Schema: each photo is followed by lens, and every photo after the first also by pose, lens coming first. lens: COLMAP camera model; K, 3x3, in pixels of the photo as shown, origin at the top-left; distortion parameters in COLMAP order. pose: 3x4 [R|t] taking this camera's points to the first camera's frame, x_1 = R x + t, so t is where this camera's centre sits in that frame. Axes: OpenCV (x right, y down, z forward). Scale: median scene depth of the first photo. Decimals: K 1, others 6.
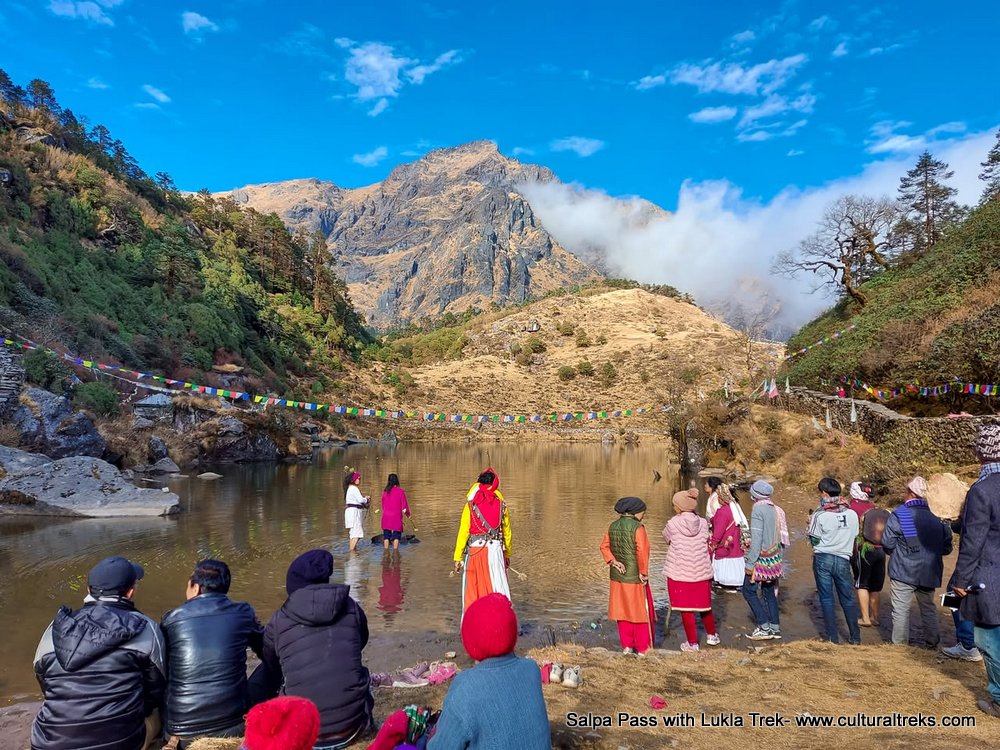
lens RADIAL K [[779.6, 0, 500.0], [0, 779.6, 375.0], [0, 0, 1]] dist [0.218544, -0.211059]
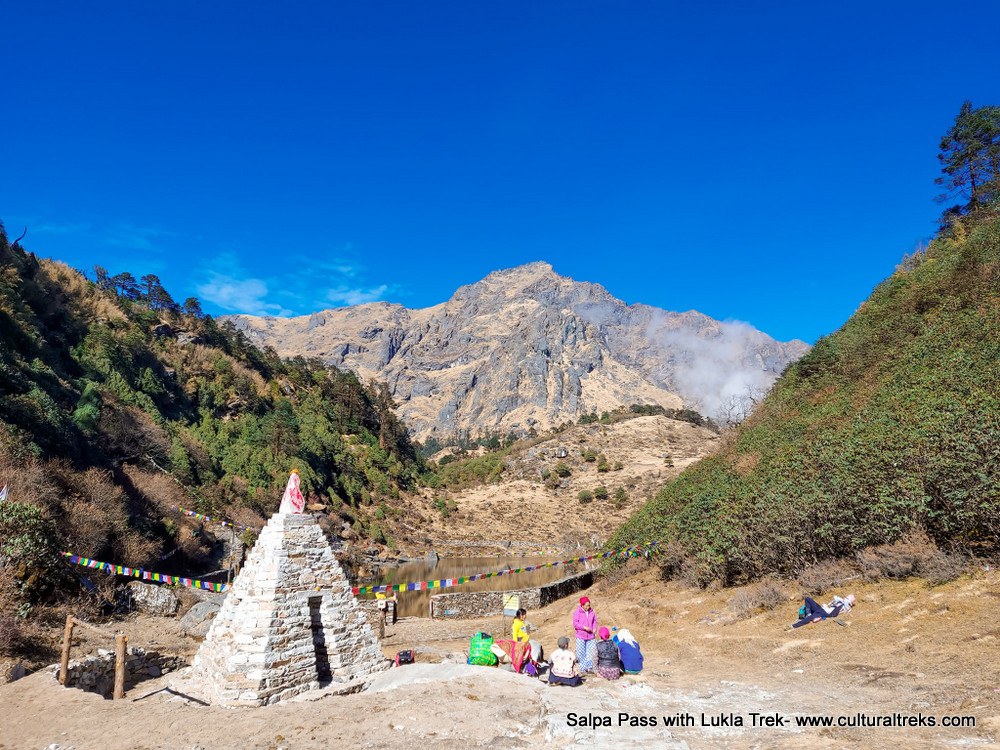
lens RADIAL K [[779.6, 0, 500.0], [0, 779.6, 375.0], [0, 0, 1]] dist [0.218544, -0.211059]
pose [[0.996514, -0.018583, -0.081329, 0.046917], [0.008021, 0.991702, -0.128307, -0.028050], [0.083039, 0.127207, 0.988394, -0.181474]]
